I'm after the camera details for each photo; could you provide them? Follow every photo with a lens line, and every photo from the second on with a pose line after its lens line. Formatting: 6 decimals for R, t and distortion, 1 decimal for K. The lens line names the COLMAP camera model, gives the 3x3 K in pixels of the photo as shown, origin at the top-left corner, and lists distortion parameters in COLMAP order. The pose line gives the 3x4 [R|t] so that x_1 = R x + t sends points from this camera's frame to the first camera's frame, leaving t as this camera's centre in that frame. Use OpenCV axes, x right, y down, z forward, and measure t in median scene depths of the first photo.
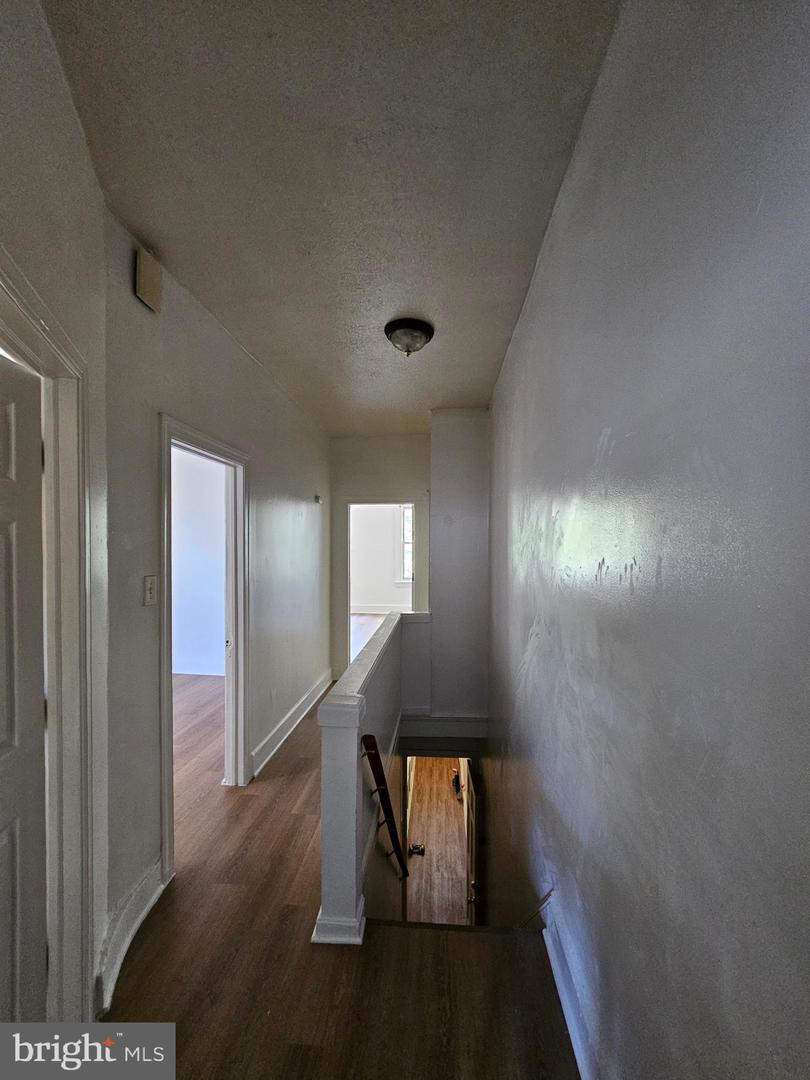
lens RADIAL K [[446.2, 0, 405.6], [0, 446.2, 548.2], [0, 0, 1]] dist [-0.001702, 0.003691]
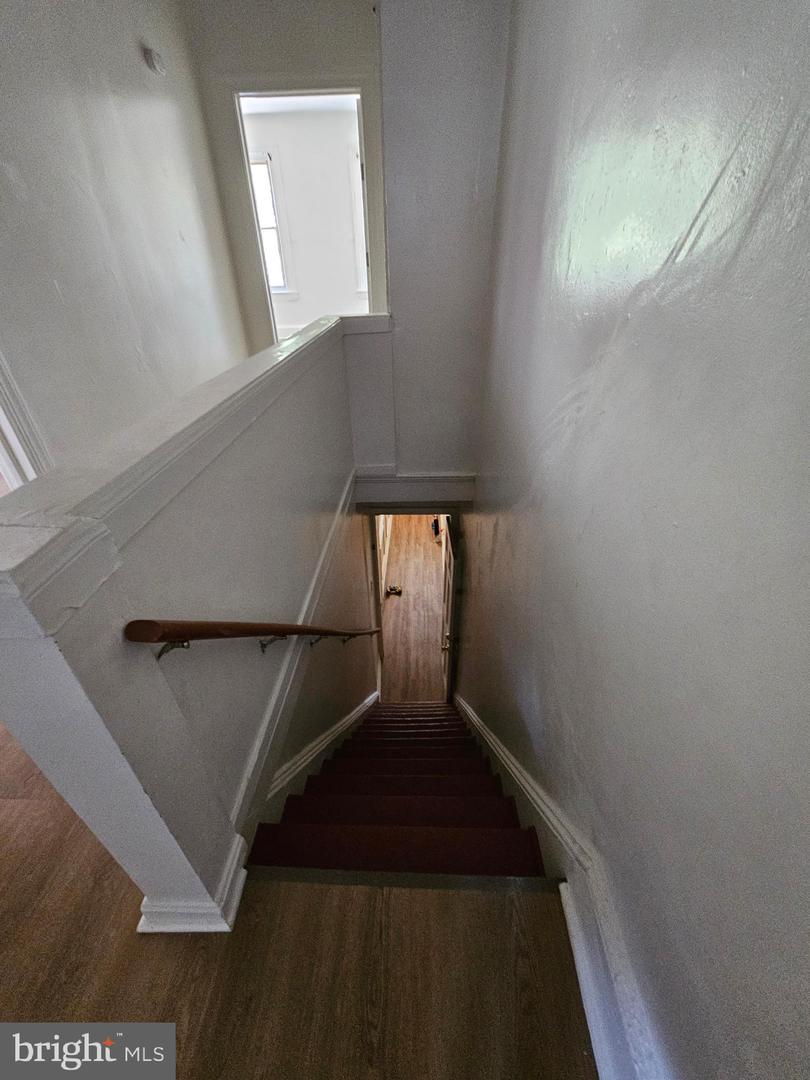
lens RADIAL K [[446.2, 0, 405.6], [0, 446.2, 548.2], [0, 0, 1]] dist [-0.001702, 0.003691]
pose [[0.999084, -0.036562, 0.022237, 0.035529], [0.018645, 0.839647, 0.542813, 0.059207], [-0.038517, -0.541901, 0.839559, 0.232795]]
